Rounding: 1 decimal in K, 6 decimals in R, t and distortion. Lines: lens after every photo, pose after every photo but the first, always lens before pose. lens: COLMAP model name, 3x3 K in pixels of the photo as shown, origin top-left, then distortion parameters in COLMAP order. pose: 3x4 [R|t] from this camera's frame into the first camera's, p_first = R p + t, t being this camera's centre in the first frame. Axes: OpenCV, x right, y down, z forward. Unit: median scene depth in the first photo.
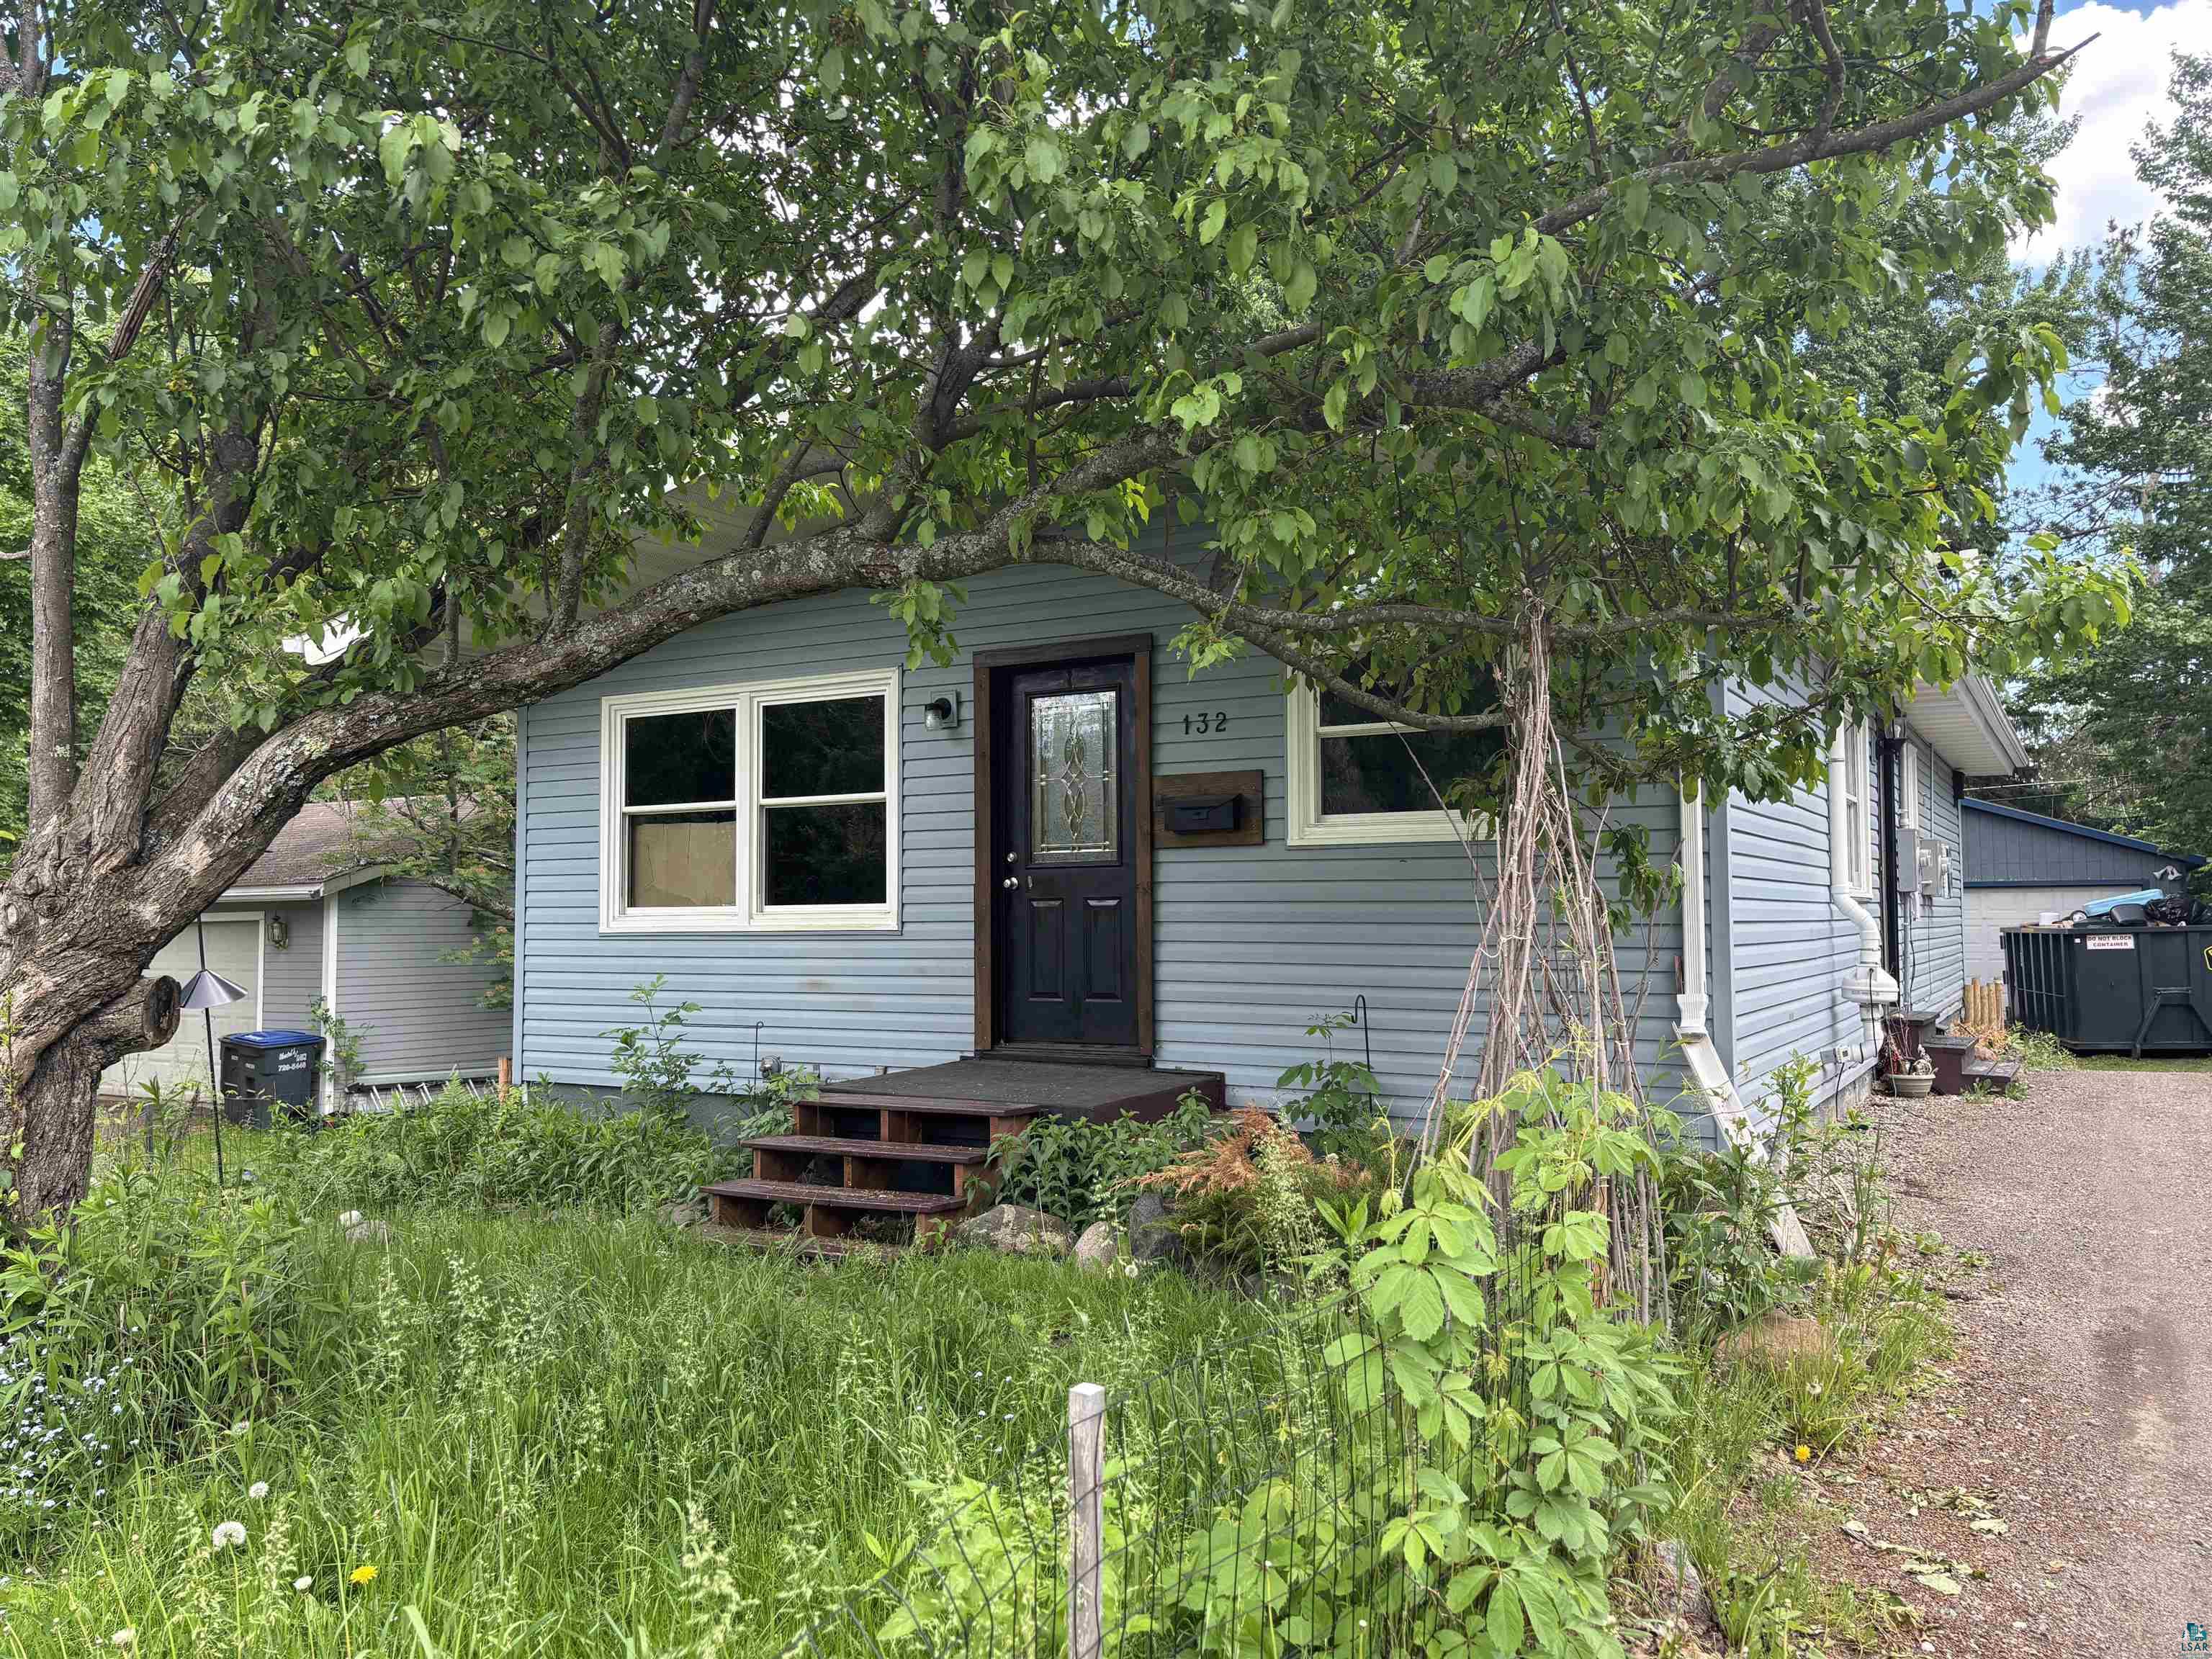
lens RADIAL K [[1675.8, 0, 1106.0], [0, 1675.8, 829.5], [0, 0, 1]] dist [0.056752, -0.000505]
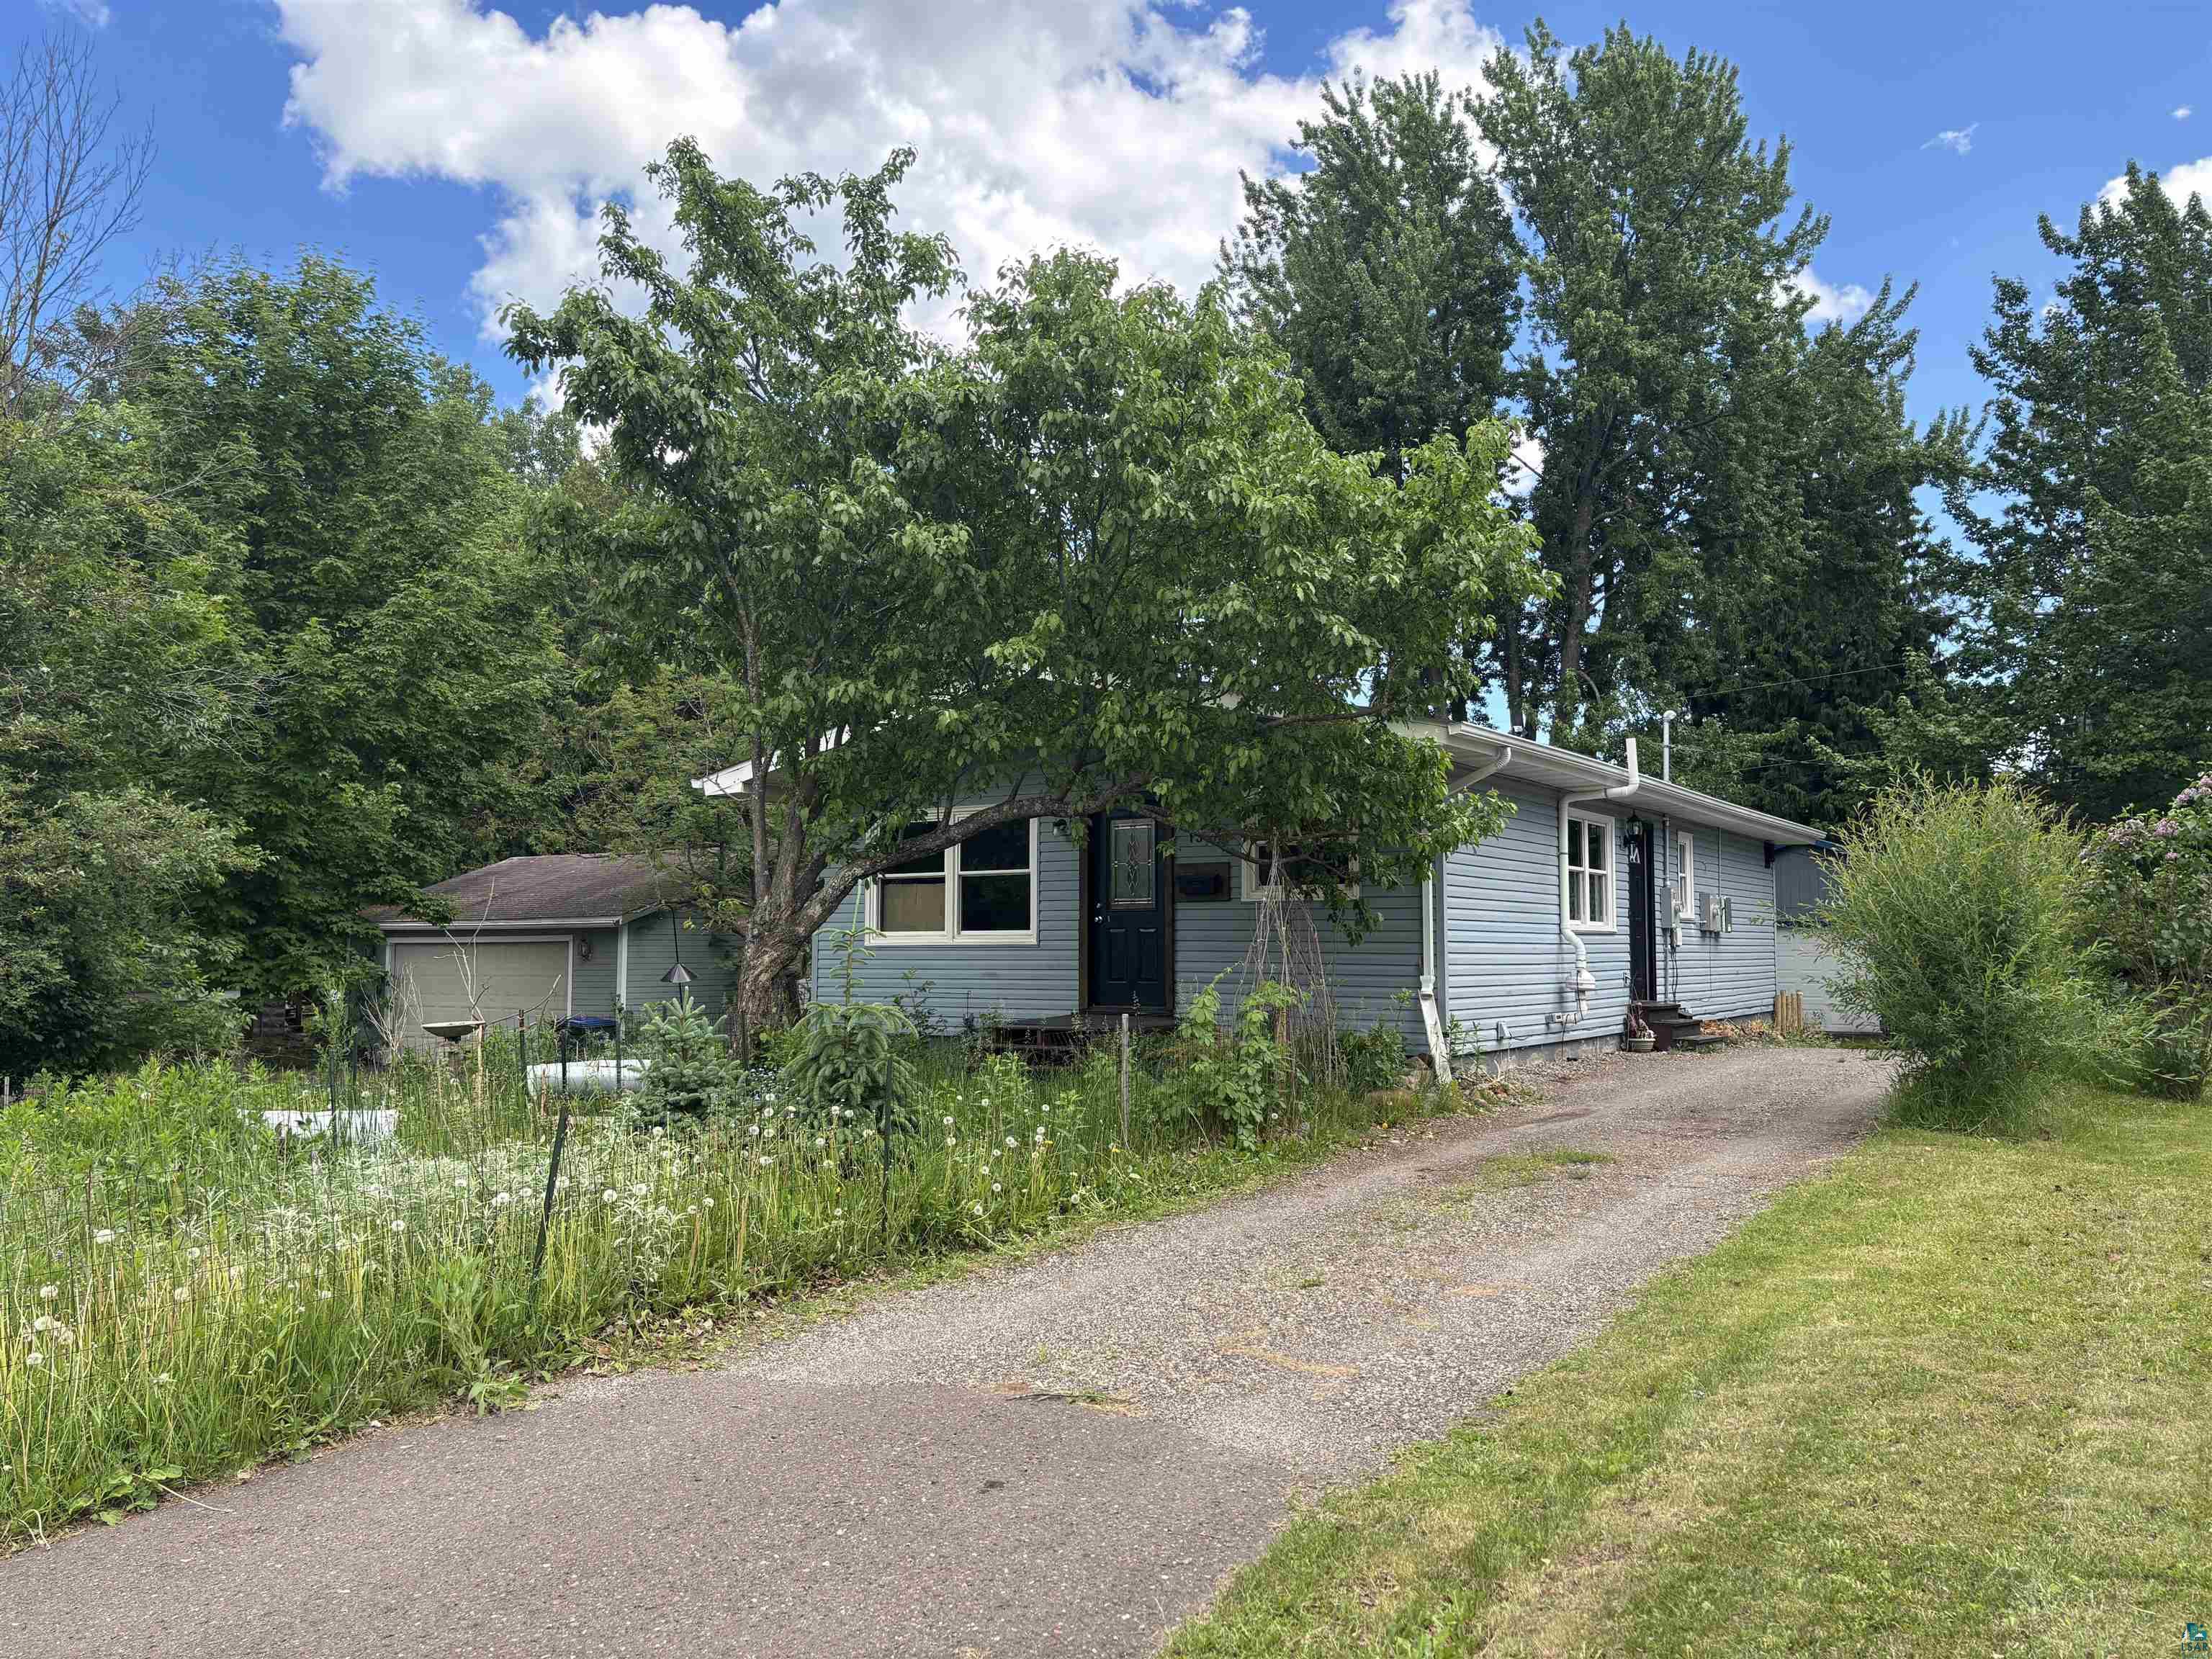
lens RADIAL K [[1672.8, 0, 1105.9], [0, 1672.8, 788.6], [0, 0, 1]] dist [0.099290, -0.000796]
pose [[0.999099, 0.002097, -0.042393, 0.027711], [-0.003906, 0.999083, -0.042627, -0.031259], [0.042265, 0.042754, 0.998191, -0.799763]]
